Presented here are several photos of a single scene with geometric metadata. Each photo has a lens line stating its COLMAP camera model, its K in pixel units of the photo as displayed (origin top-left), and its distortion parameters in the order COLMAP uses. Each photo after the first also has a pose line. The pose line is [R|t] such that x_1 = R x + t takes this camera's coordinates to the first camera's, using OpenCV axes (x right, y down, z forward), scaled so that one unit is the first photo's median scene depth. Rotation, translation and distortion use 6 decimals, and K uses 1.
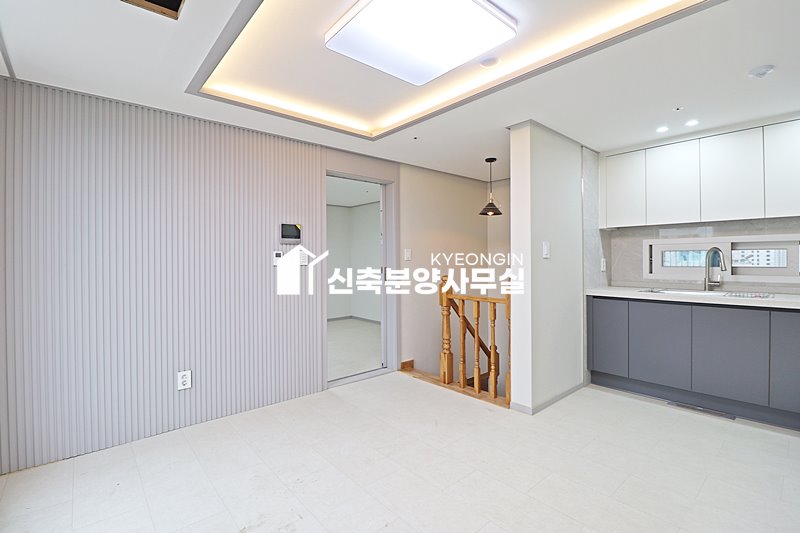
lens RADIAL K [[372.8, 0, 402.8], [0, 372.8, 261.1], [0, 0, 1]] dist [0.000419, -0.013762]
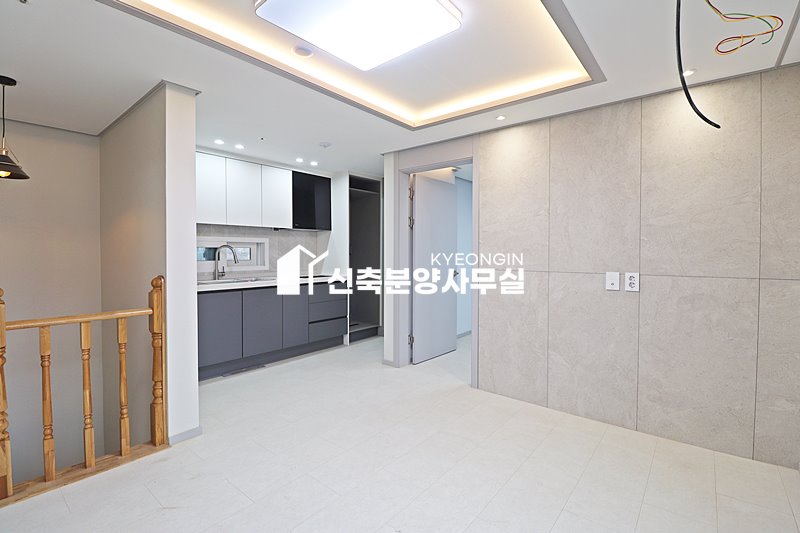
lens RADIAL K [[372.8, 0, 402.8], [0, 372.8, 261.1], [0, 0, 1]] dist [0.000419, -0.013762]
pose [[-0.174164, -0.015685, 0.984592, -0.512389], [0.004412, 0.999851, 0.016709, -0.000999], [-0.984707, 0.007254, -0.174069, 0.603069]]
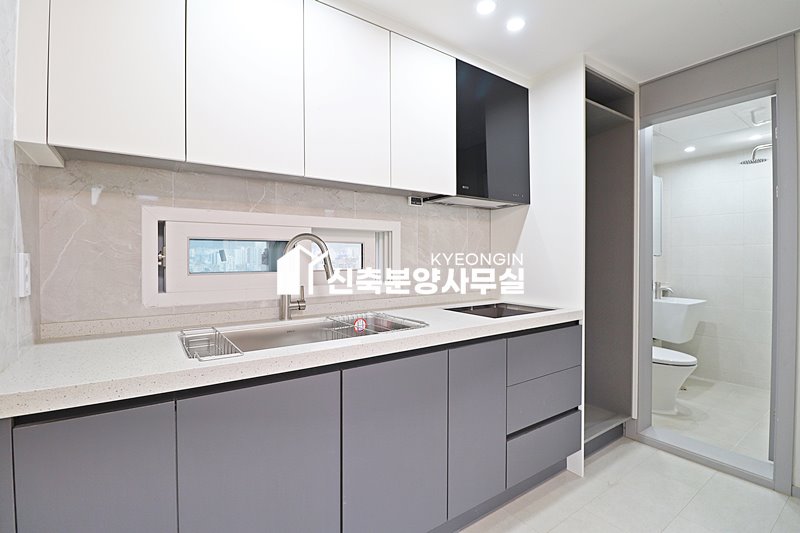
lens RADIAL K [[372.8, 0, 402.8], [0, 372.8, 261.1], [0, 0, 1]] dist [0.000419, -0.013762]
pose [[0.094762, -0.002623, 0.995497, 0.332322], [0.006743, 0.999975, 0.001993, 0.000690], [-0.995477, 0.006523, 0.094777, 0.793460]]
